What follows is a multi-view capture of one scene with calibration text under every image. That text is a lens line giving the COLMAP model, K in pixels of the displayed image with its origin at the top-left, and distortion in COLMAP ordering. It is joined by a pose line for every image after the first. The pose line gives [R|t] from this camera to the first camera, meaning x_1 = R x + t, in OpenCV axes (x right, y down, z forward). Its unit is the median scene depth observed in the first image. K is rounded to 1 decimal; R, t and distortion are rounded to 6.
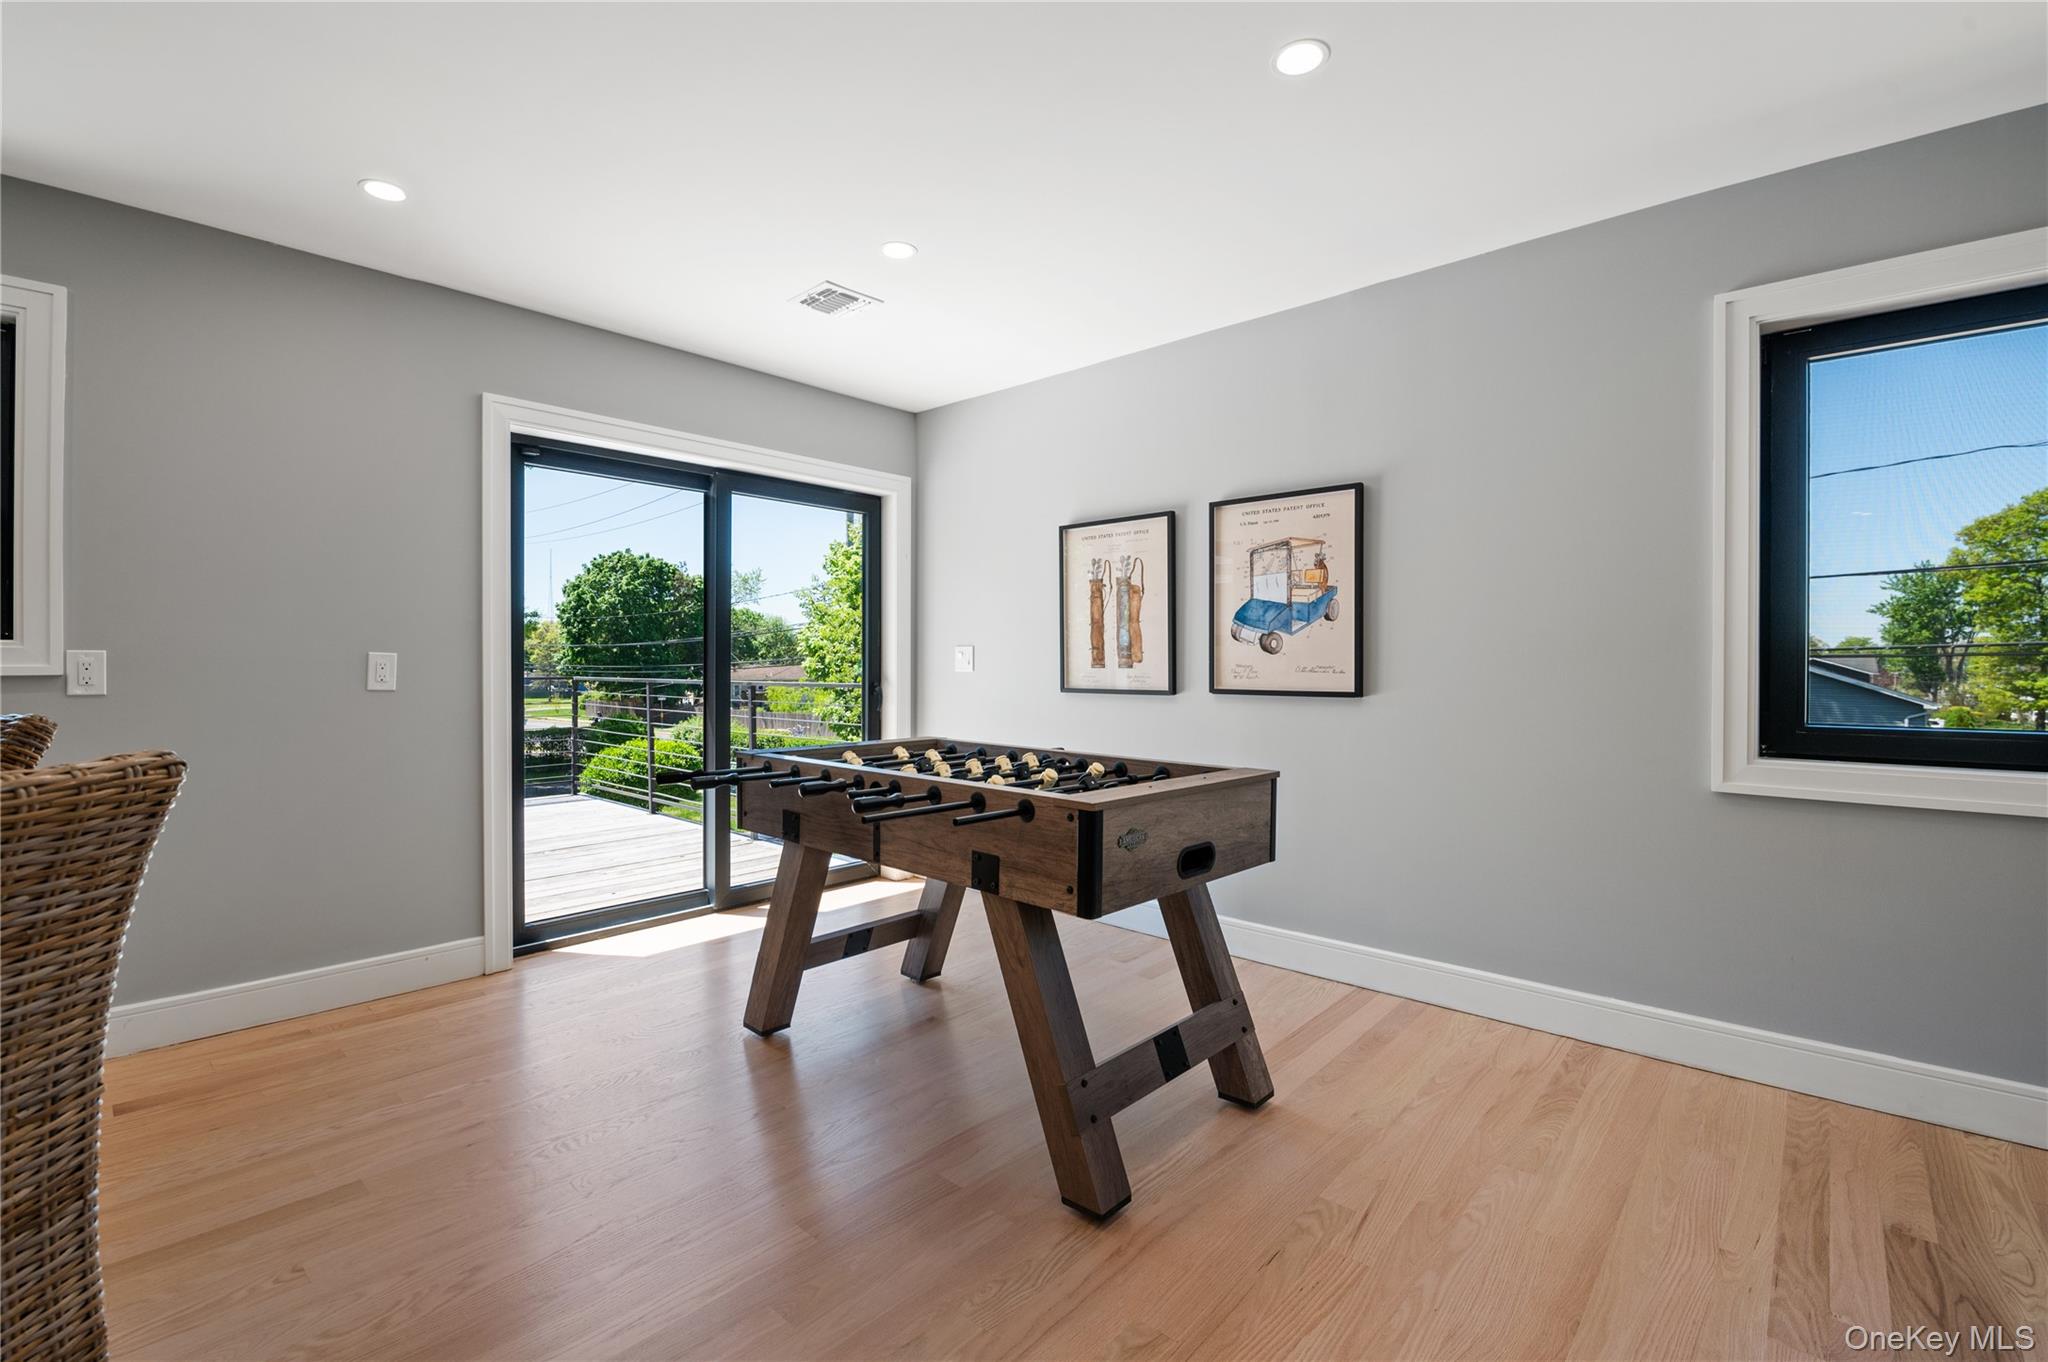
lens RADIAL K [[887.4, 0, 1025.4], [0, 887.4, 670.9], [0, 0, 1]] dist [-0.007811, -0.001949]
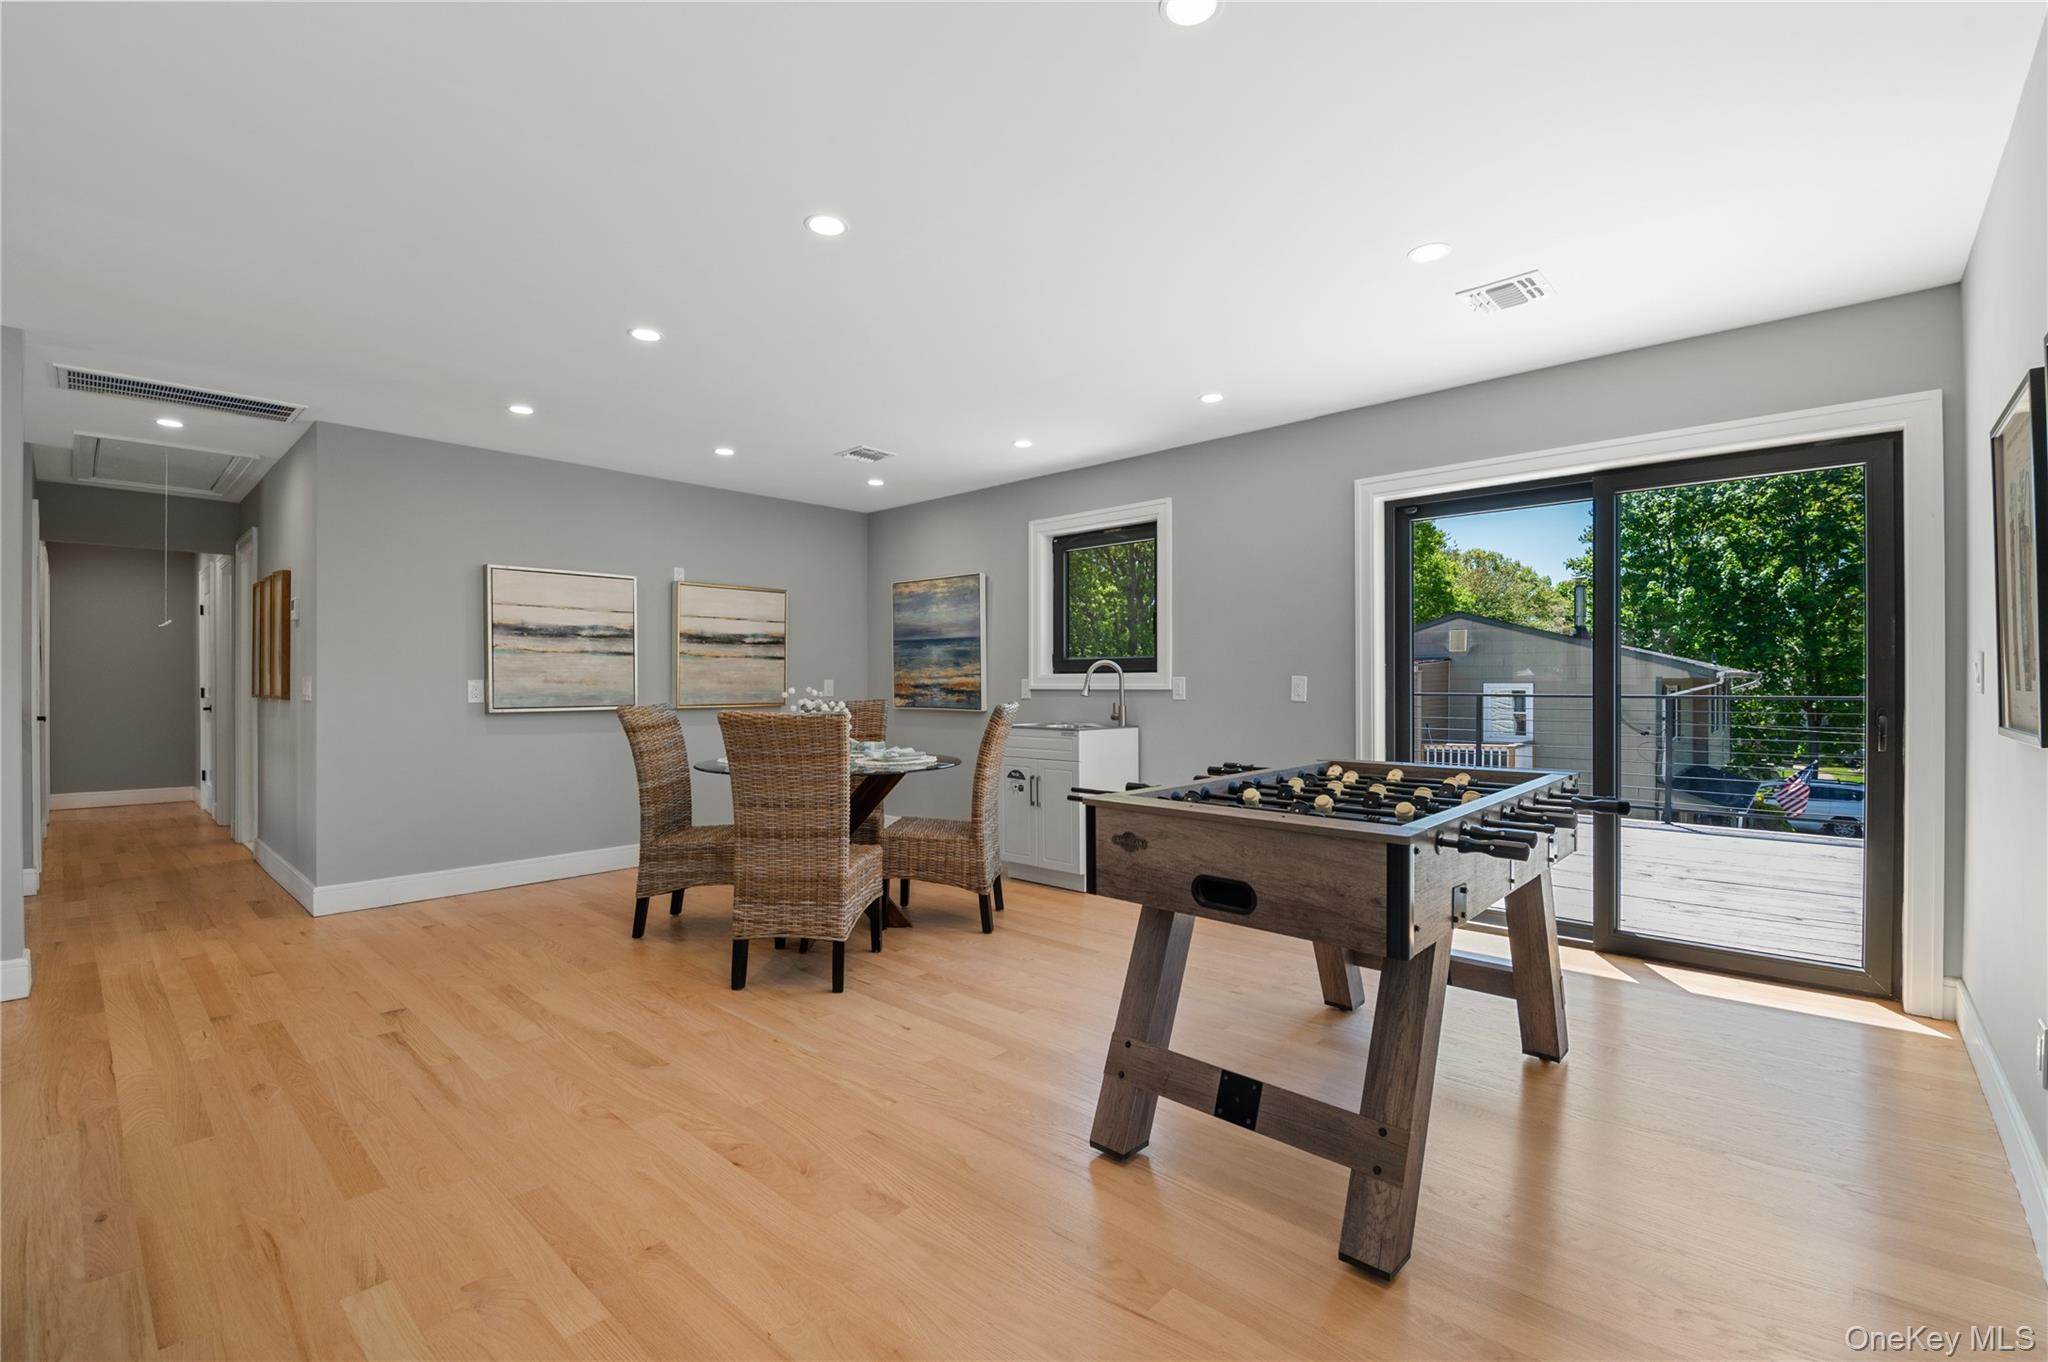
lens RADIAL K [[887.4, 0, 1024.9], [0, 887.4, 682.2], [0, 0, 1]] dist [-0.007811, -0.001949]
pose [[0.003813, -0.001236, -0.999992, 0.951094], [-0.004408, 0.999990, -0.001253, -0.008214], [0.999983, 0.004412, 0.003807, 0.657868]]
